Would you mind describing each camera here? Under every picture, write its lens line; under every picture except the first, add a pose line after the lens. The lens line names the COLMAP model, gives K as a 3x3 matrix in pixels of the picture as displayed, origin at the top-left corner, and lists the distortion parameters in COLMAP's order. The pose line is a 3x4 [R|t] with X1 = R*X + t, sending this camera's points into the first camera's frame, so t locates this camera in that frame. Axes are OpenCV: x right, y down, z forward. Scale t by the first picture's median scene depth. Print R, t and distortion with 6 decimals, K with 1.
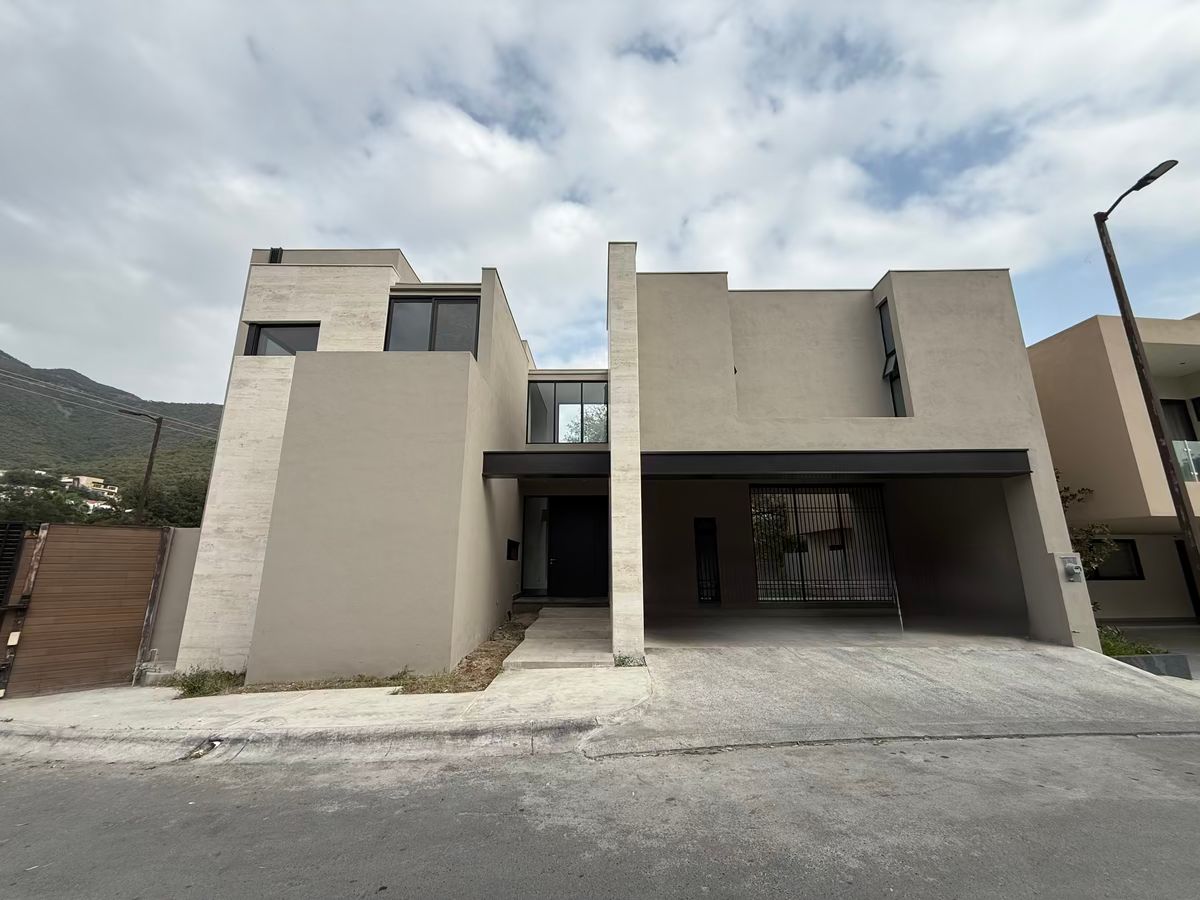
lens RADIAL K [[478.9, 0, 597.2], [0, 478.9, 449.7], [0, 0, 1]] dist [-0.001711, 0.000298]
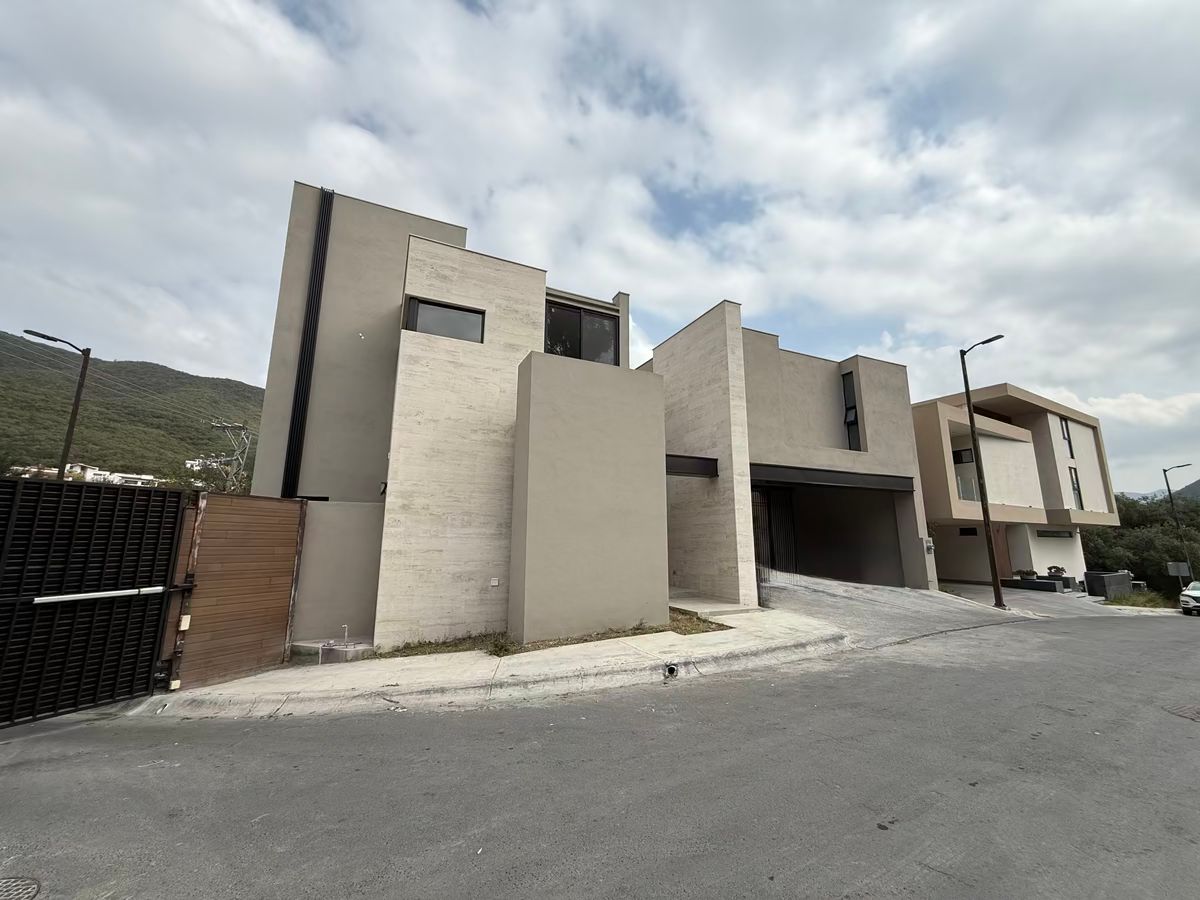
lens RADIAL K [[478.9, 0, 597.2], [0, 478.9, 449.7], [0, 0, 1]] dist [-0.001711, 0.000298]
pose [[0.903581, 0.087344, 0.419420, -0.878260], [-0.105838, 0.994162, 0.020980, -0.015716], [-0.415139, -0.063348, 0.907550, -0.079530]]
